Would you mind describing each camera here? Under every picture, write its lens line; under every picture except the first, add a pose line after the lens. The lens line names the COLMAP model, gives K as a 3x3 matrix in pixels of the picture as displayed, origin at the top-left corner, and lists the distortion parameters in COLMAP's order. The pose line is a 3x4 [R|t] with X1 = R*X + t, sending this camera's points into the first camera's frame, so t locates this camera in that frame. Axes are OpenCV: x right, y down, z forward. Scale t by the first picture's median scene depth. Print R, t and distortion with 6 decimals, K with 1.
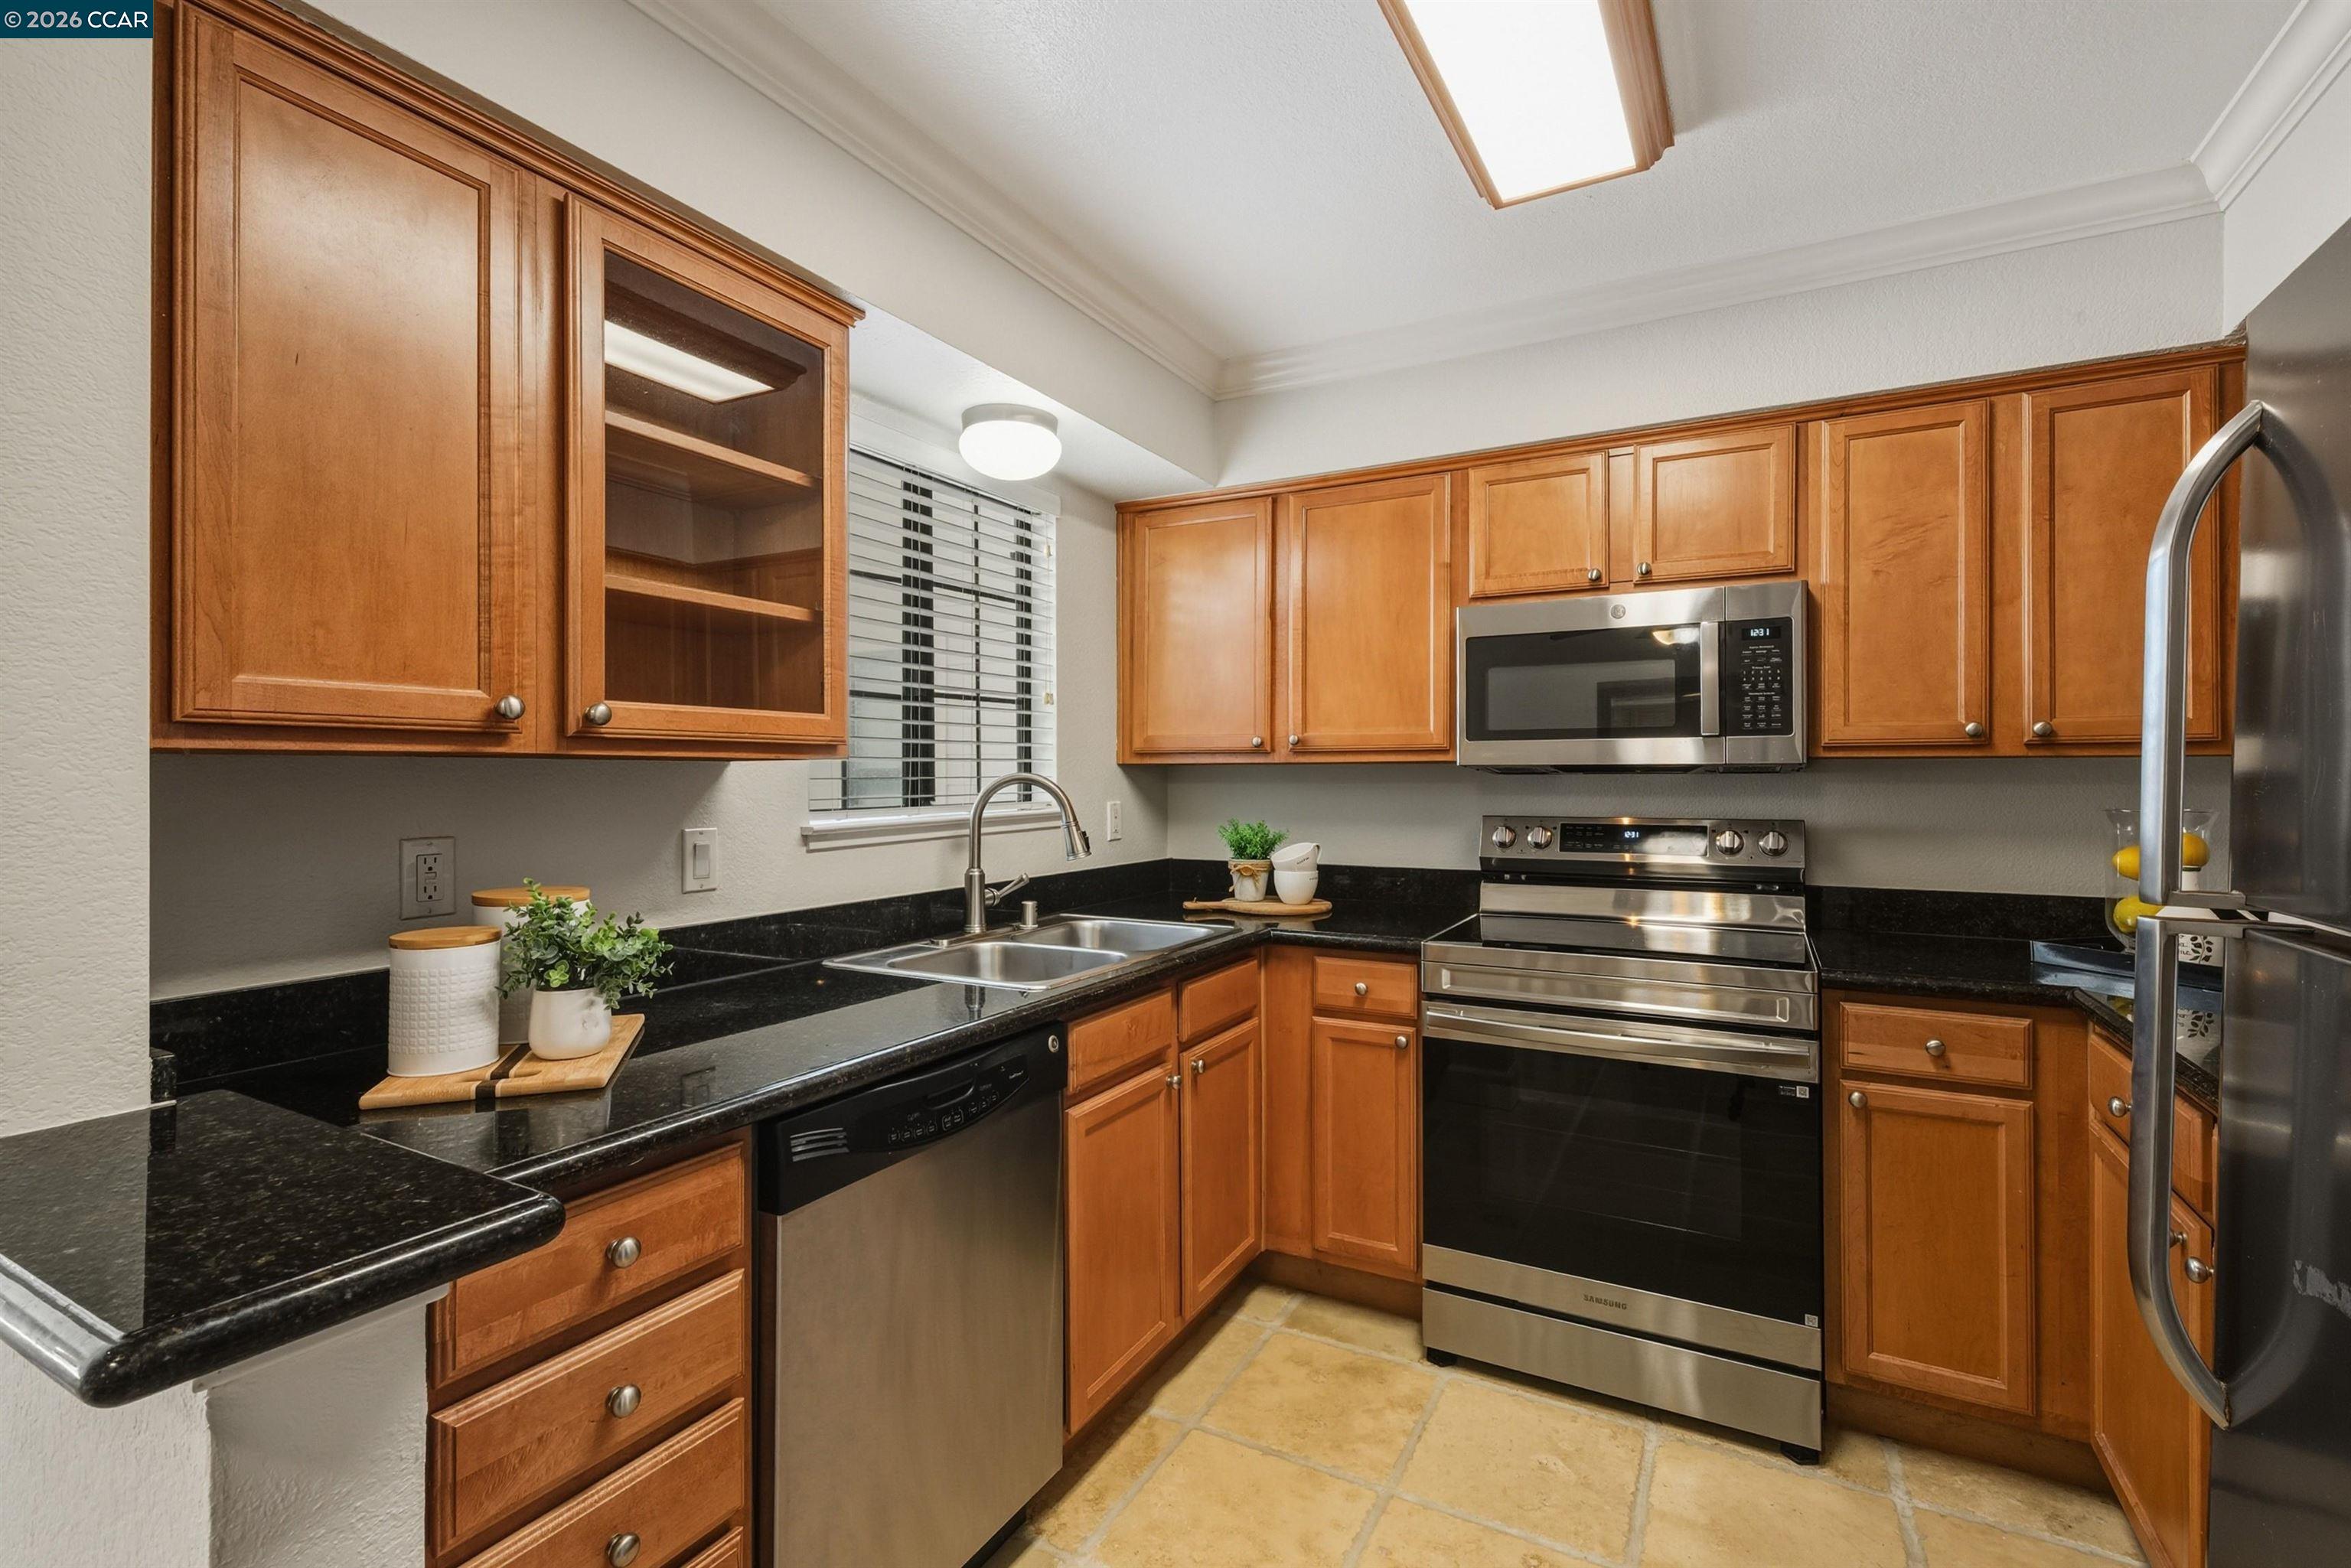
lens RADIAL K [[1043.5, 0, 1187.8], [0, 1043.5, 771.3], [0, 0, 1]] dist [0.002933, -0.000125]
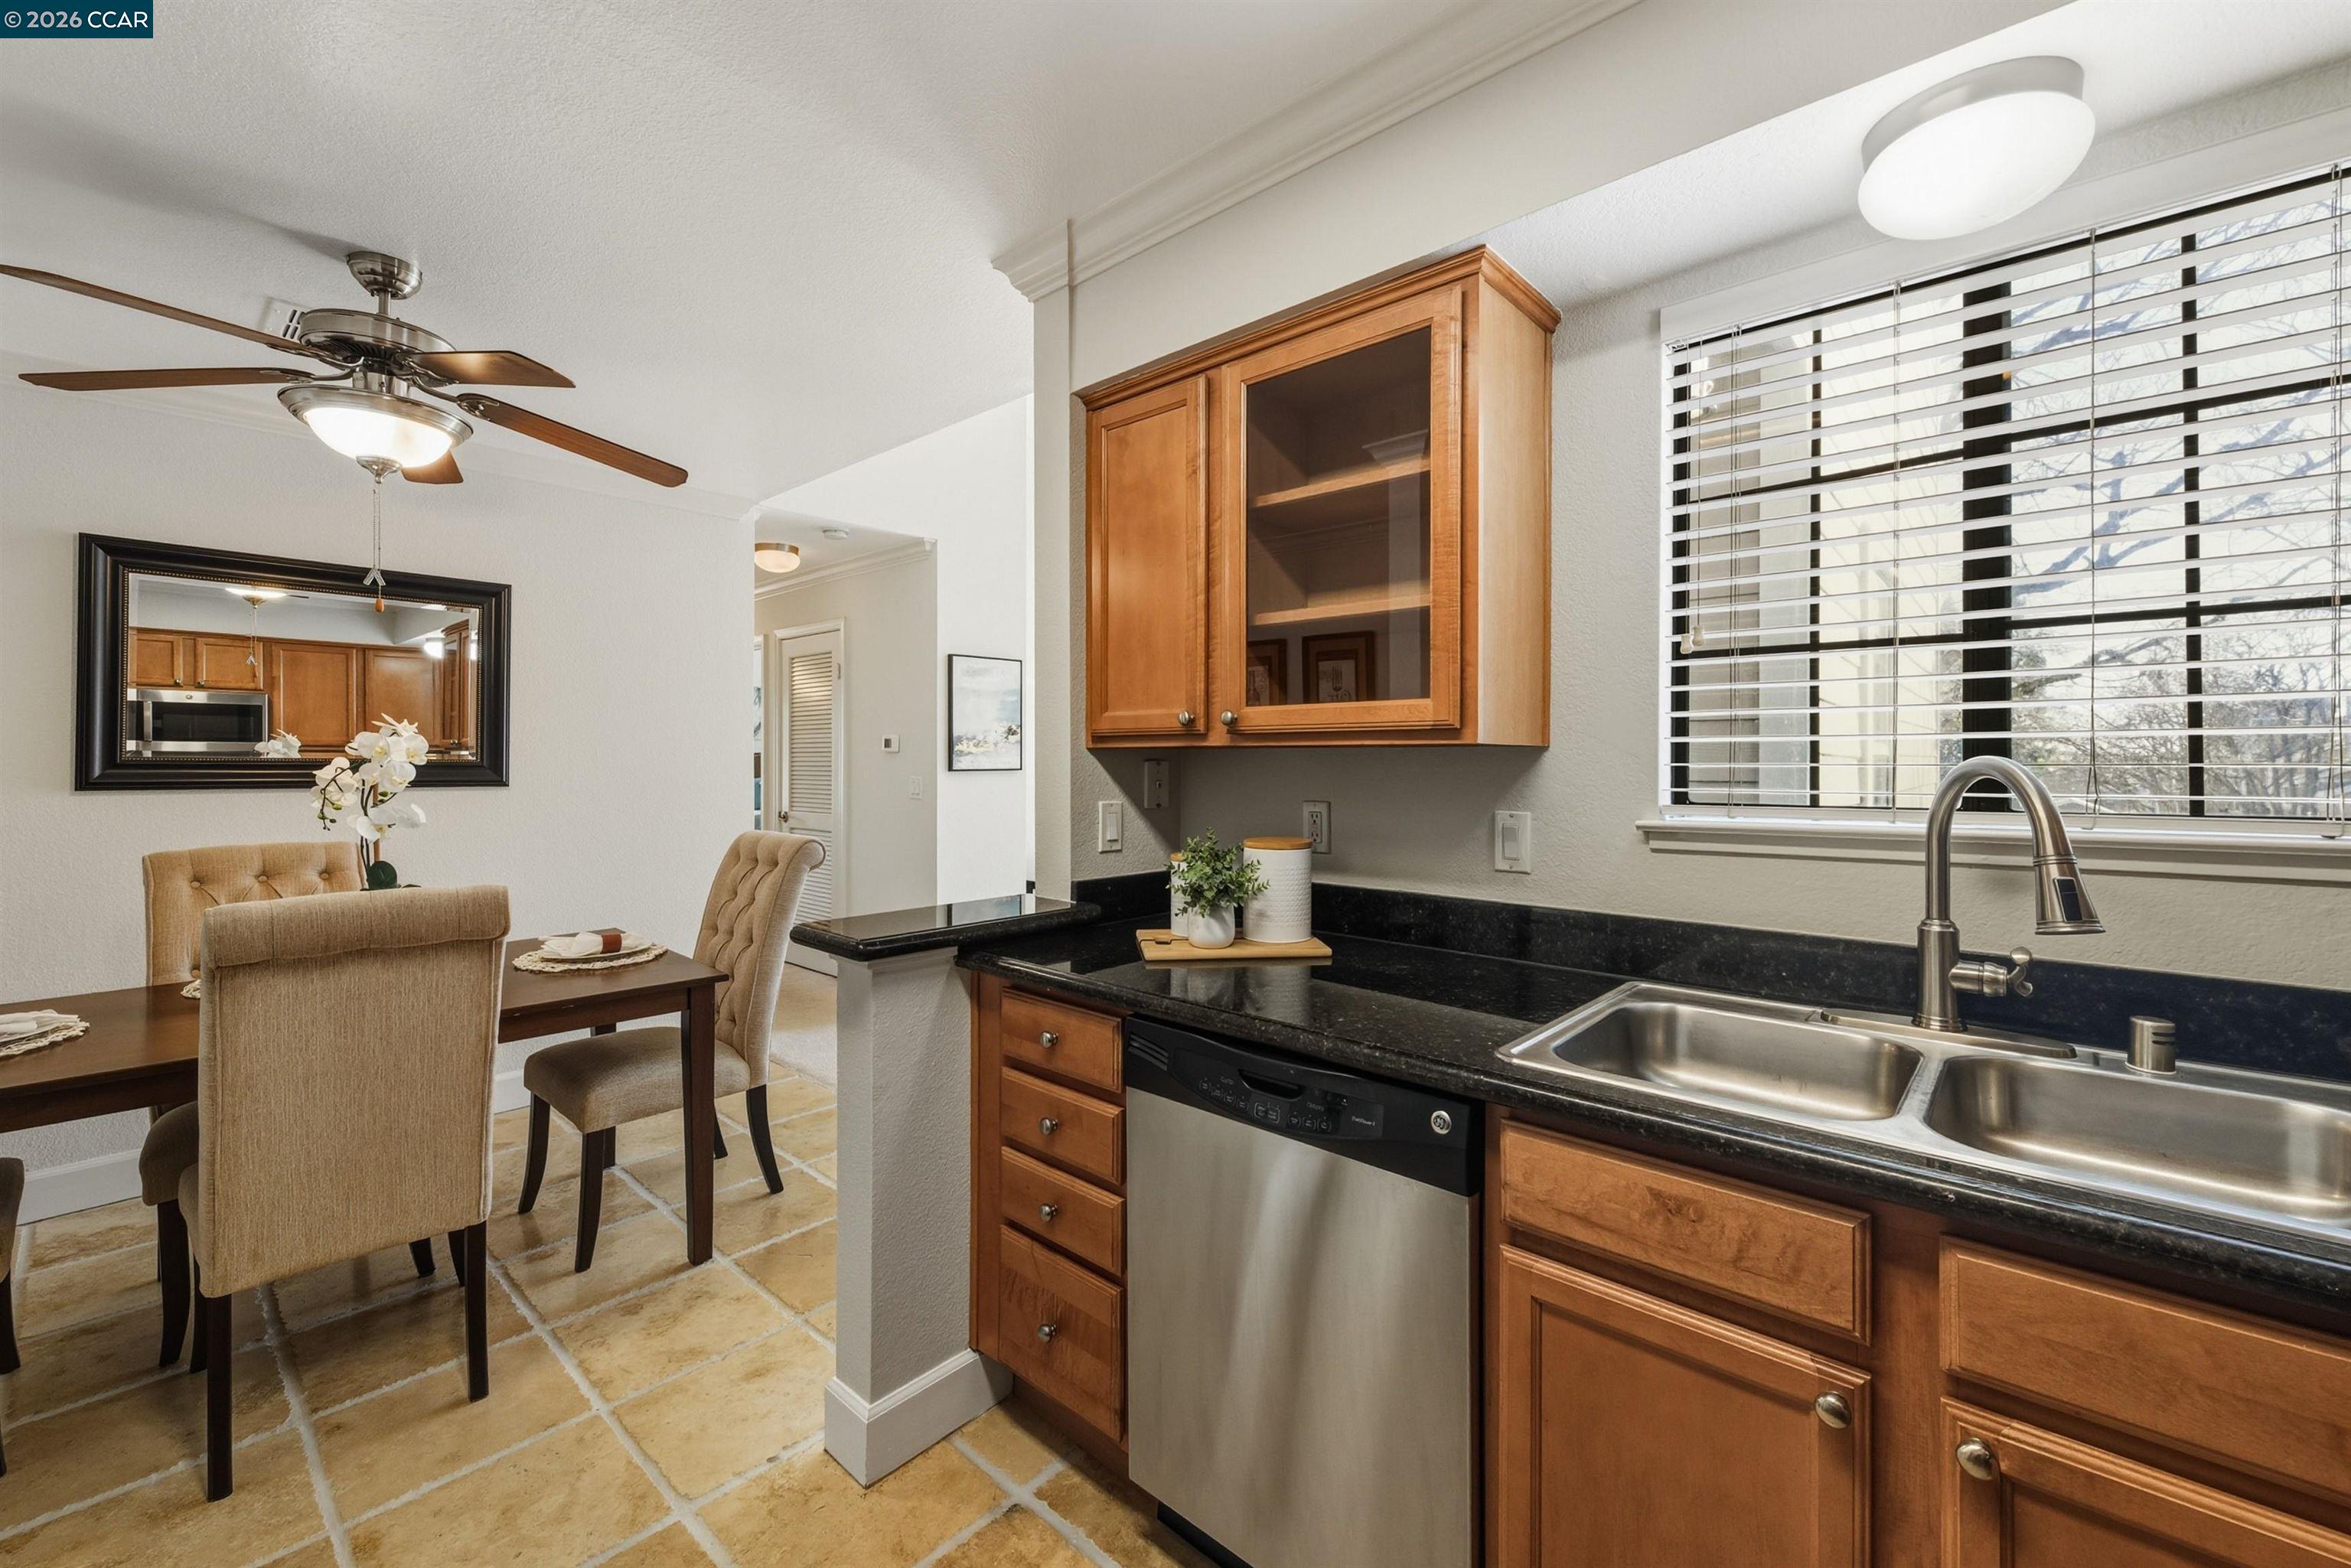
lens RADIAL K [[946.5, 0, 1194.6], [0, 946.5, 759.7], [0, 0, 1]] dist [0.003139, -0.001214]
pose [[-0.227881, 0.003235, -0.973684, 0.430102], [0.003771, 0.999990, 0.002440, -0.000165], [0.973682, -0.003115, -0.227890, 0.747226]]
